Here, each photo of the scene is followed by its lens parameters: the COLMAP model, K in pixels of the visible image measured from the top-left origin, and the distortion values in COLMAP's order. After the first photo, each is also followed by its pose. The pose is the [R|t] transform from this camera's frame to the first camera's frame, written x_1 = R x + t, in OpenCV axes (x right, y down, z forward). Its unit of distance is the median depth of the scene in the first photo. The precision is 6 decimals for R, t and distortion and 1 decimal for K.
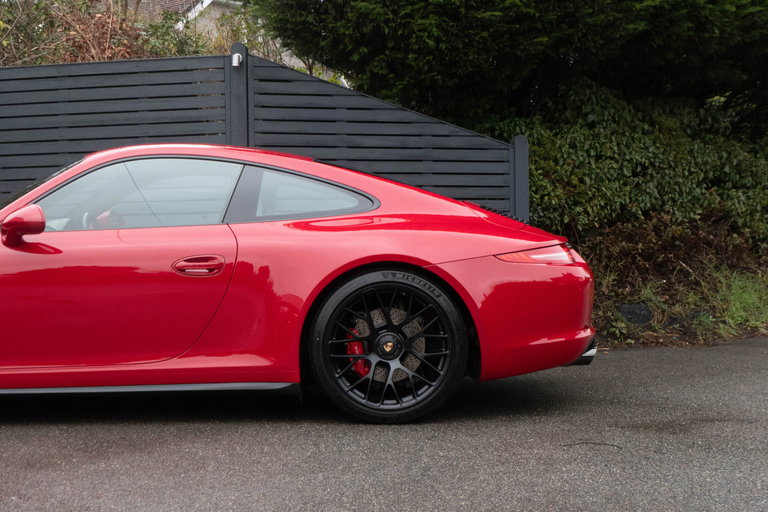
lens RADIAL K [[1246.0, 0, 384.0], [0, 1246.0, 256.0], [0, 0, 1]] dist [0.034454, -0.511329]
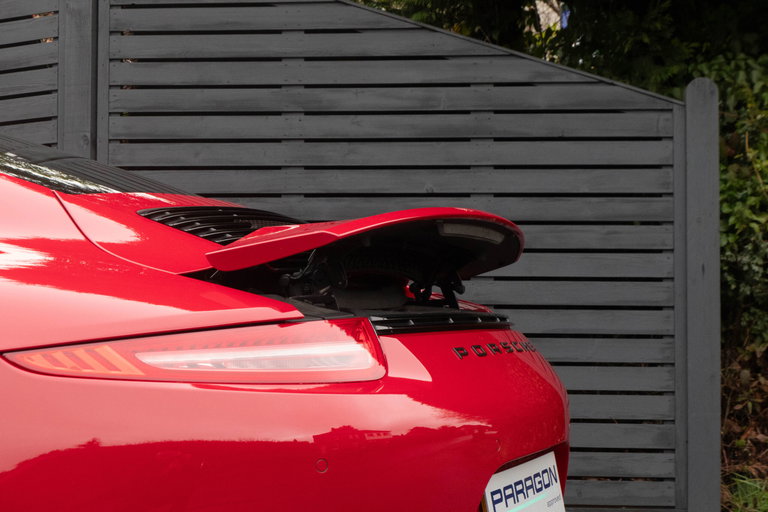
lens RADIAL K [[1659.0, 0, 384.0], [0, 1659.0, 256.0], [0, 0, 1]] dist [0.074469, -1.604517]
pose [[0.941846, -0.002463, -0.336035, 0.193422], [-0.014807, 0.998698, -0.048821, -0.003502], [0.335717, 0.050958, 0.940583, 0.396364]]
